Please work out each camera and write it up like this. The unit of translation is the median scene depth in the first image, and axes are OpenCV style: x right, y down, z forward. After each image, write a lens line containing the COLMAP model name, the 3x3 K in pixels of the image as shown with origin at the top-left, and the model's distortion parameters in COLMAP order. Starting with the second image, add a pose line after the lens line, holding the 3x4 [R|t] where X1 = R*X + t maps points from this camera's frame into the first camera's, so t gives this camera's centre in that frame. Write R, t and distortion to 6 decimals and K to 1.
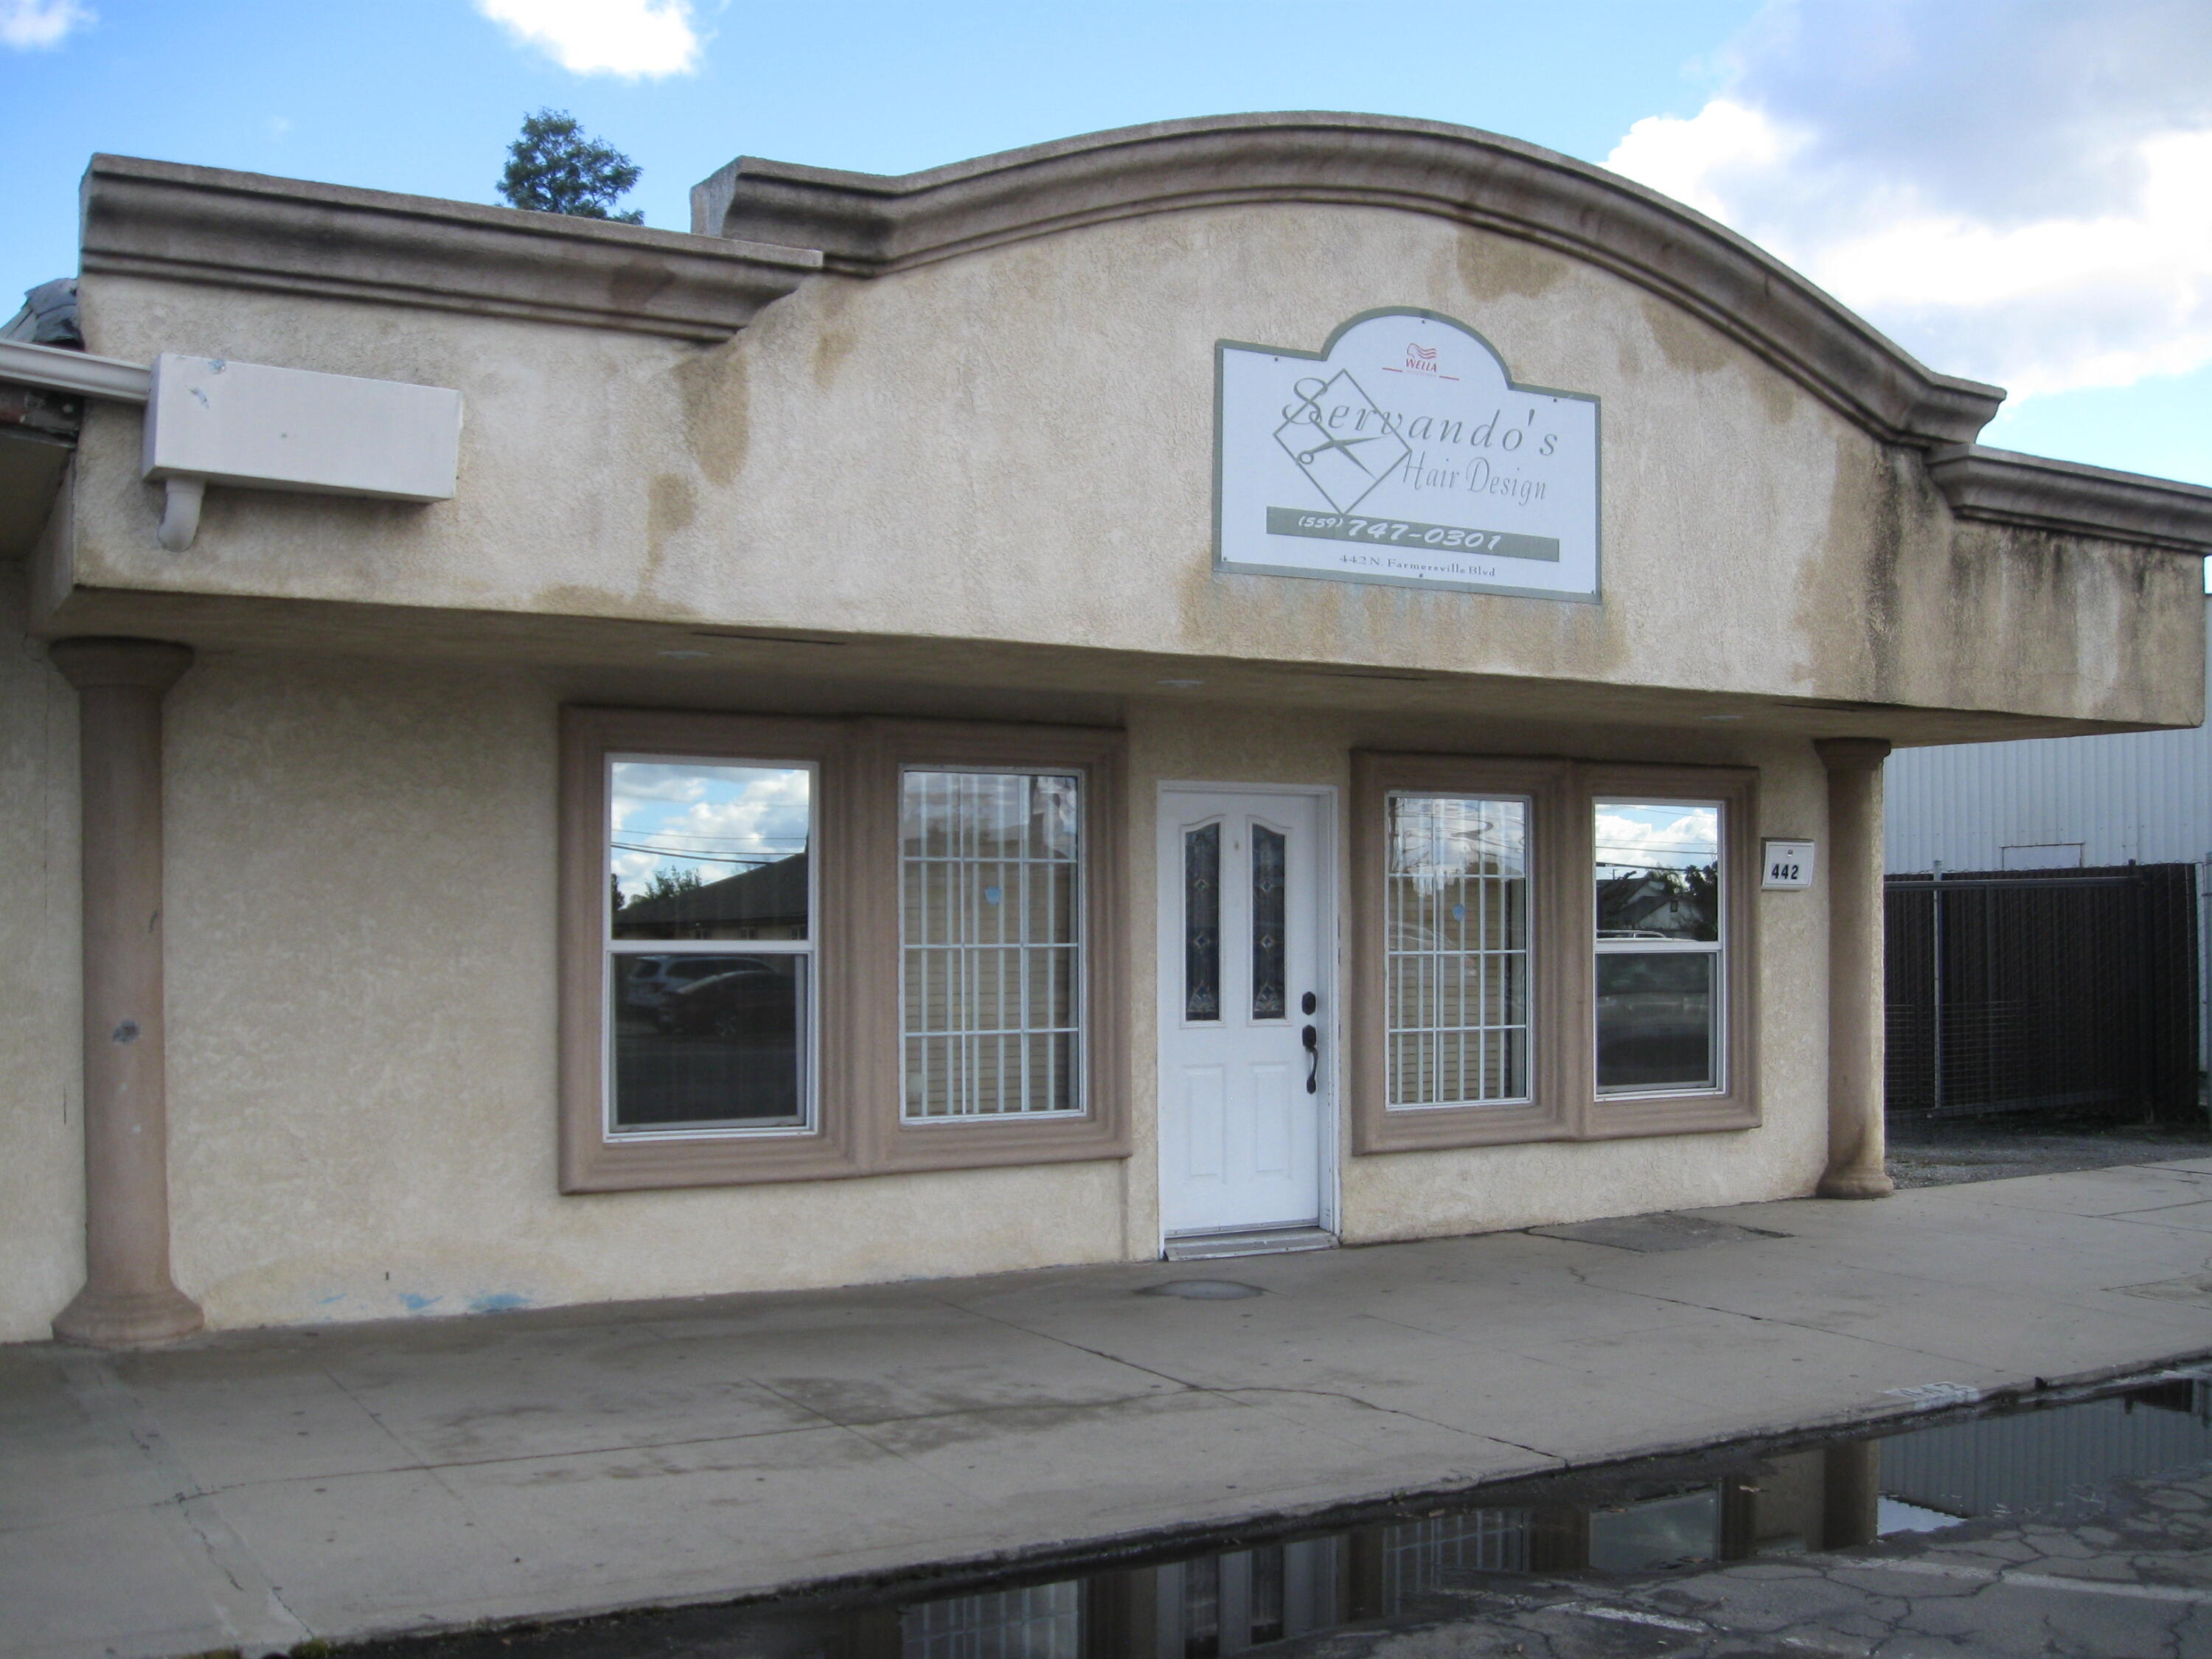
lens RADIAL K [[2292.8, 0, 1118.1], [0, 2292.8, 881.9], [0, 0, 1]] dist [-0.152166, 0.107374]
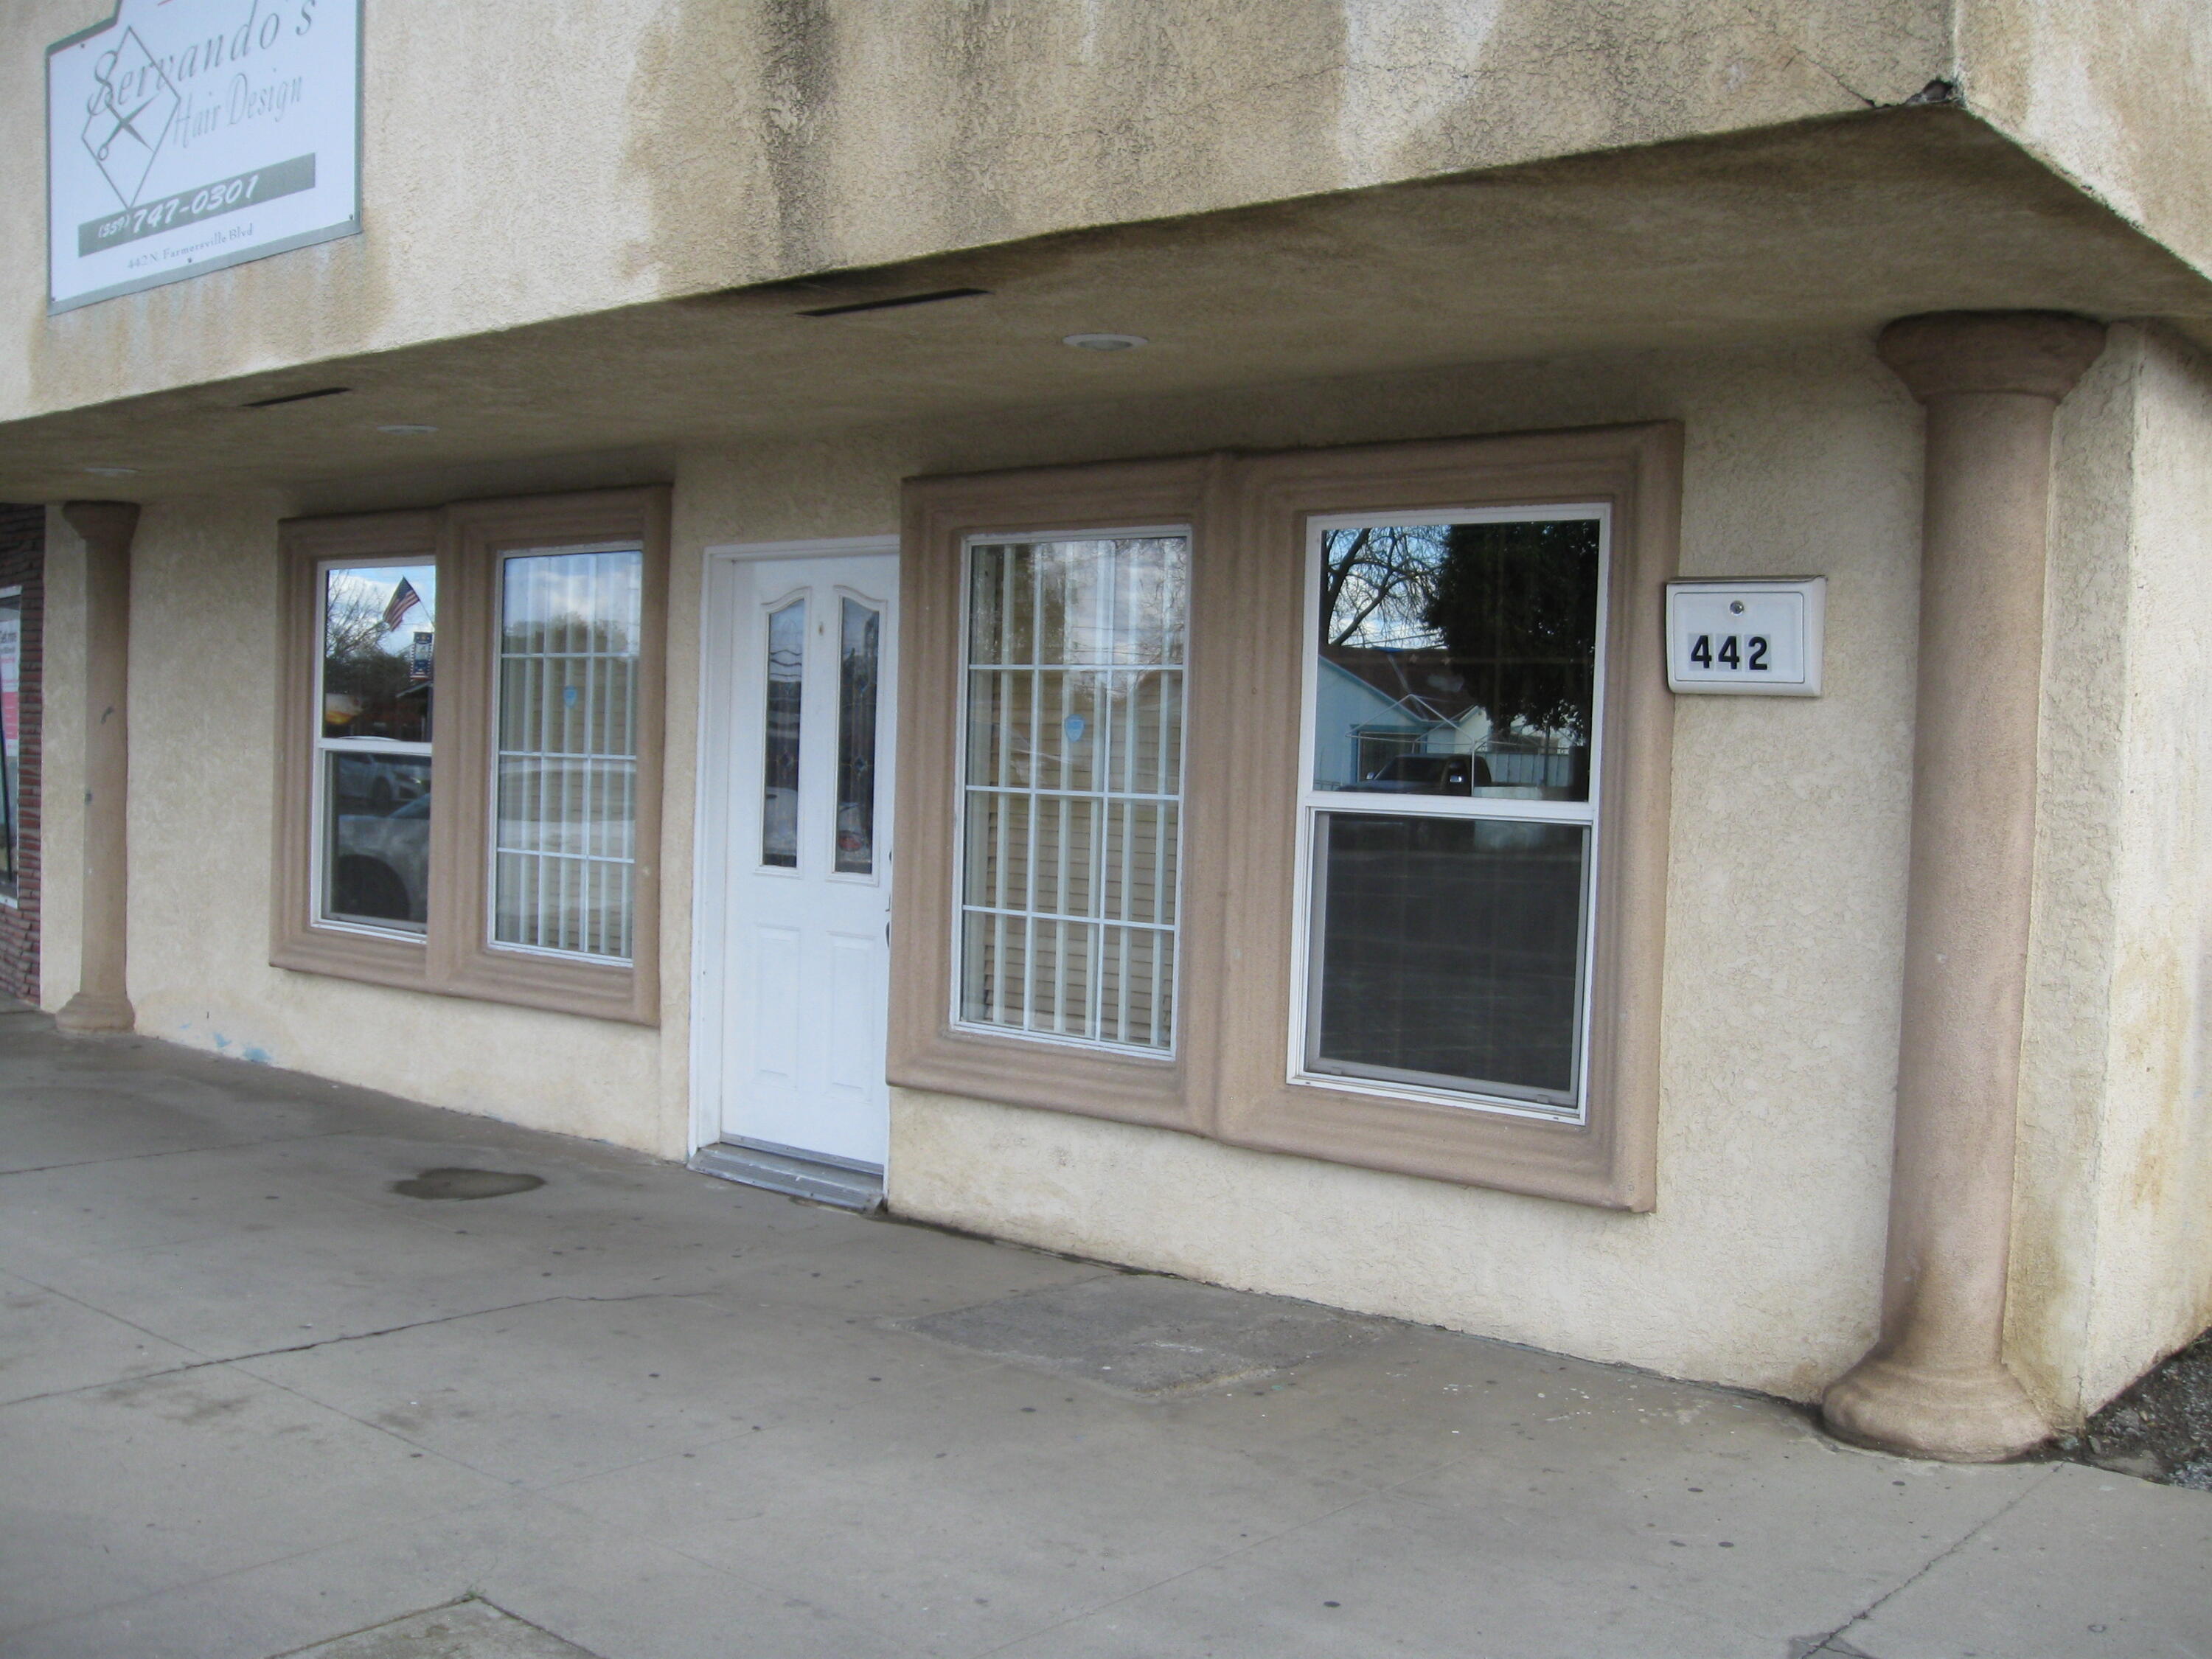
lens RADIAL K [[2280.2, 0, 1104.6], [0, 2280.2, 877.6], [0, 0, 1]] dist [-0.137287, 0.071285]
pose [[0.341162, 0.068515, -0.937504, 0.862833], [-0.013146, 0.997590, 0.068122, 0.014019], [0.939912, -0.010916, 0.341241, 0.953497]]
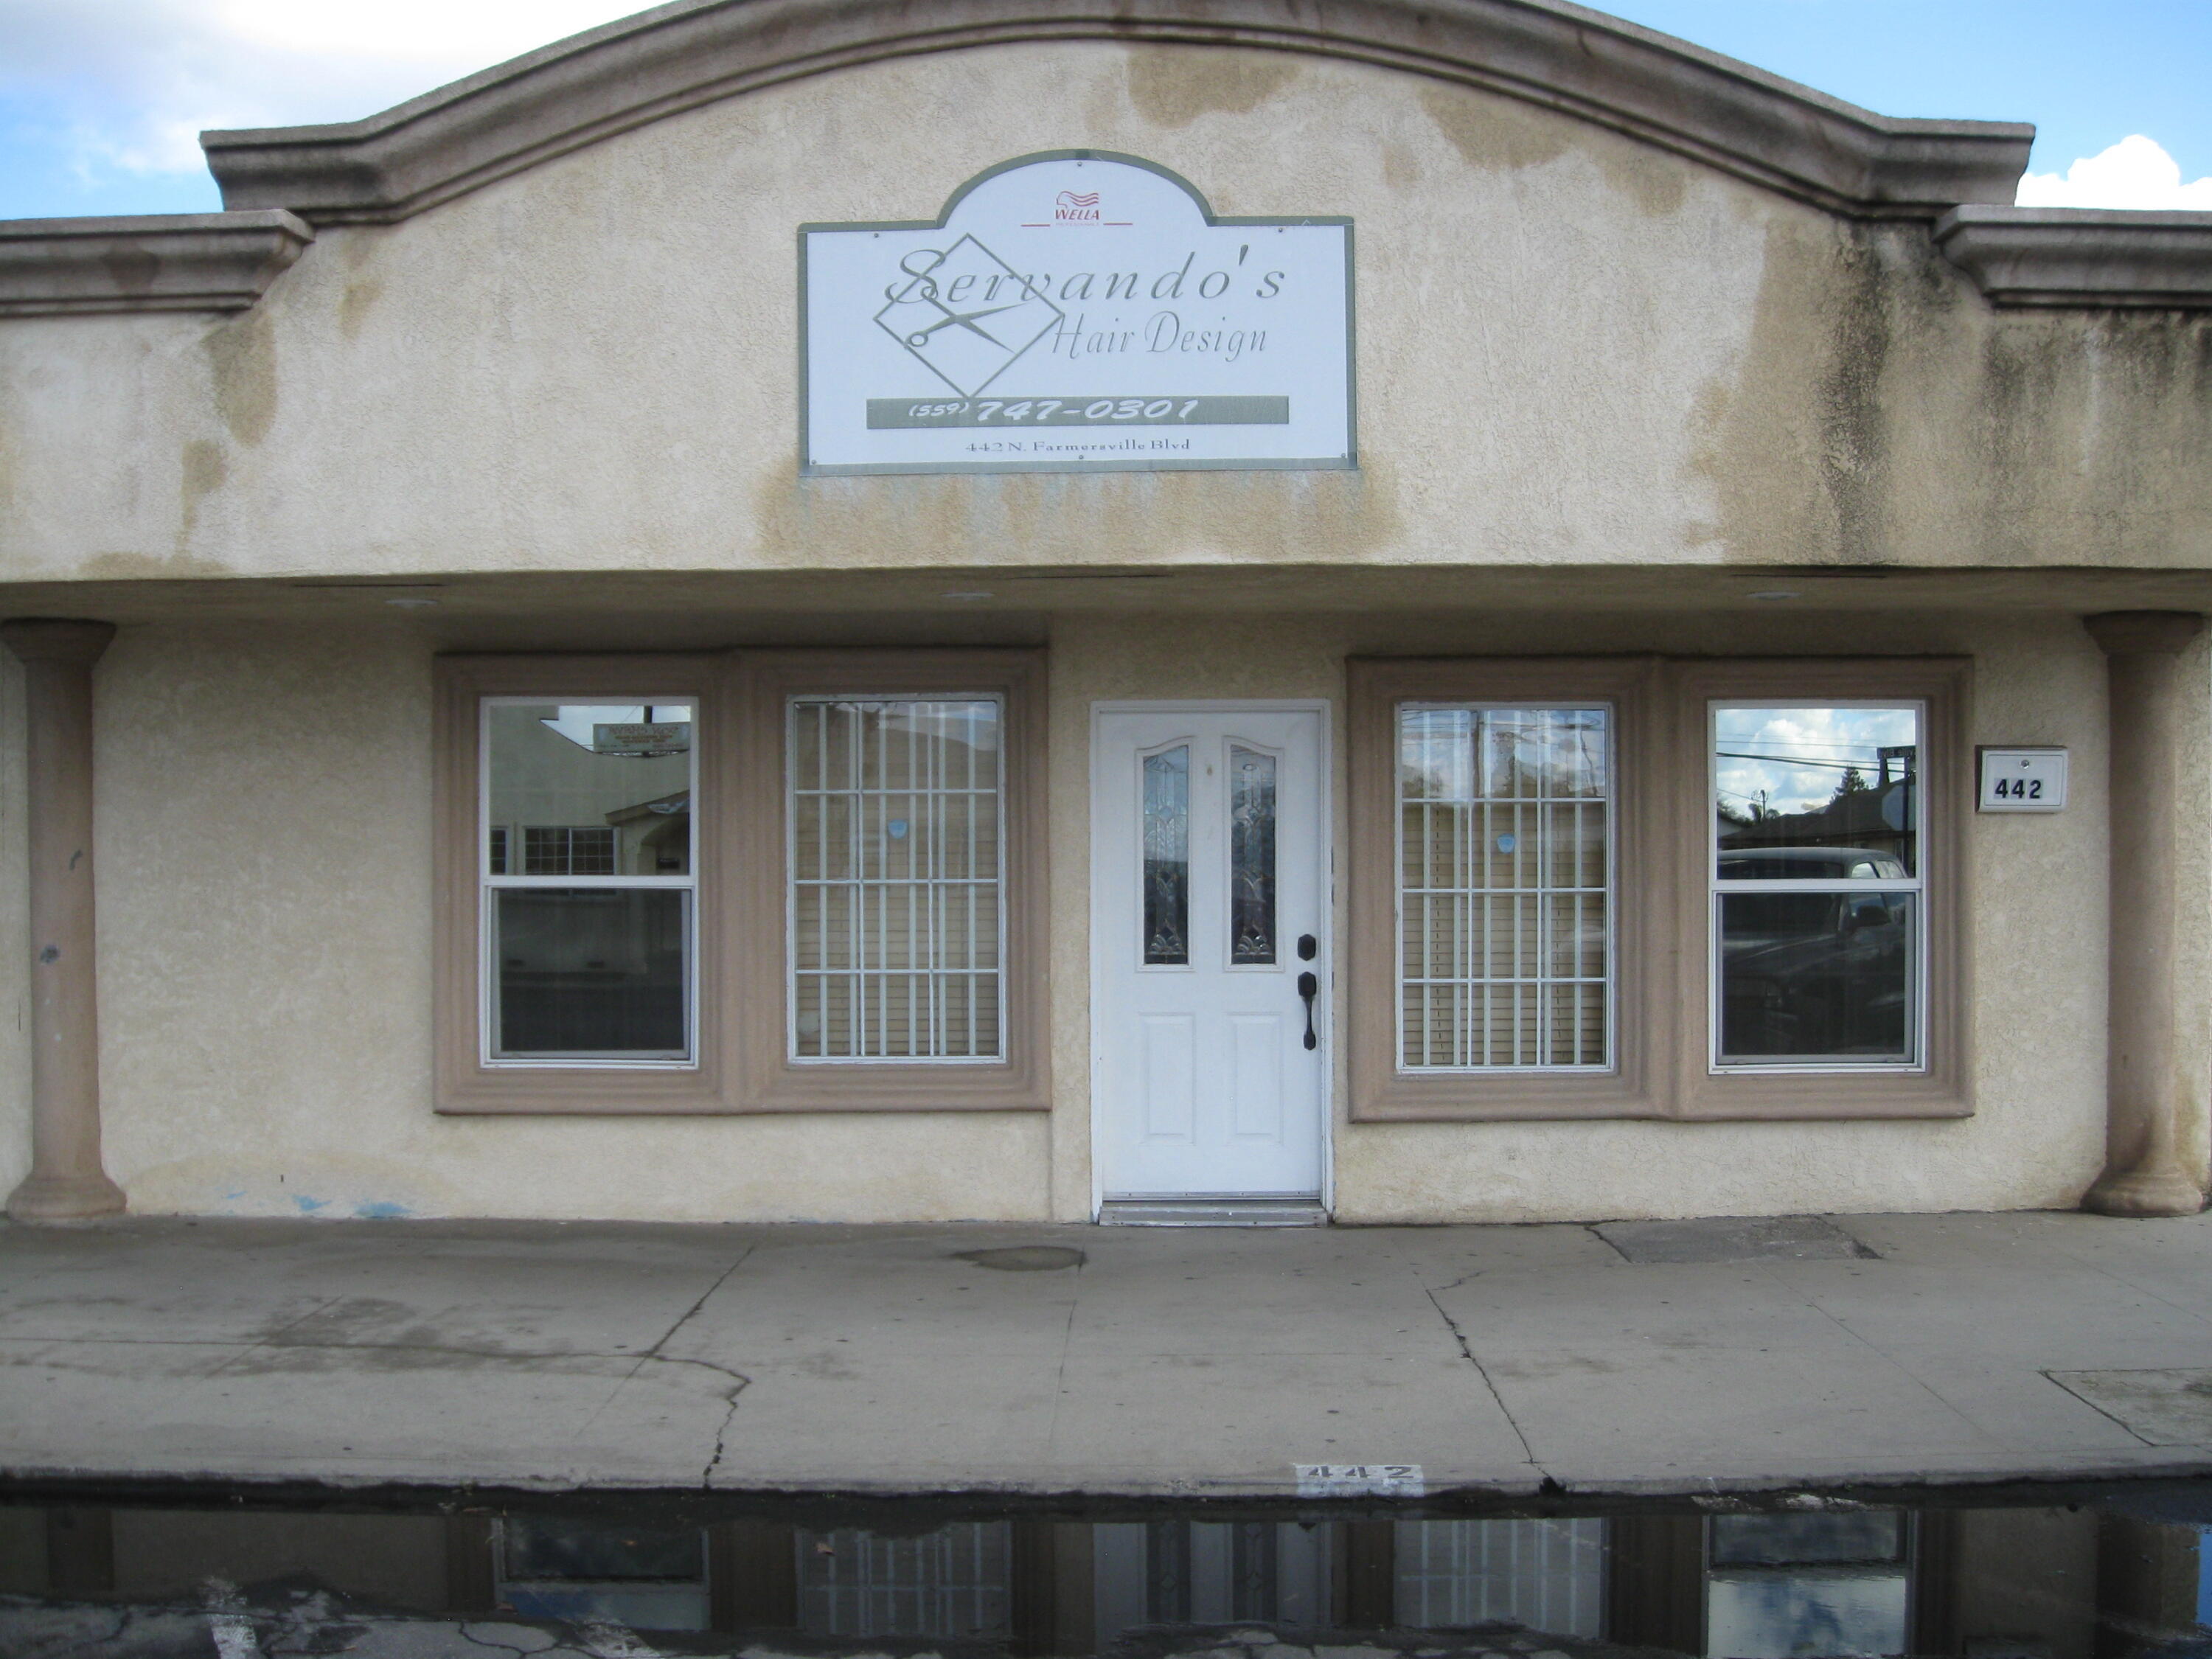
lens RADIAL K [[2292.8, 0, 1118.1], [0, 2292.8, 881.9], [0, 0, 1]] dist [-0.152166, 0.107374]
pose [[0.863453, 0.003709, -0.504416, 0.538332], [0.012130, 0.999531, 0.028114, 0.002545], [0.504284, -0.030394, 0.863003, 0.234699]]
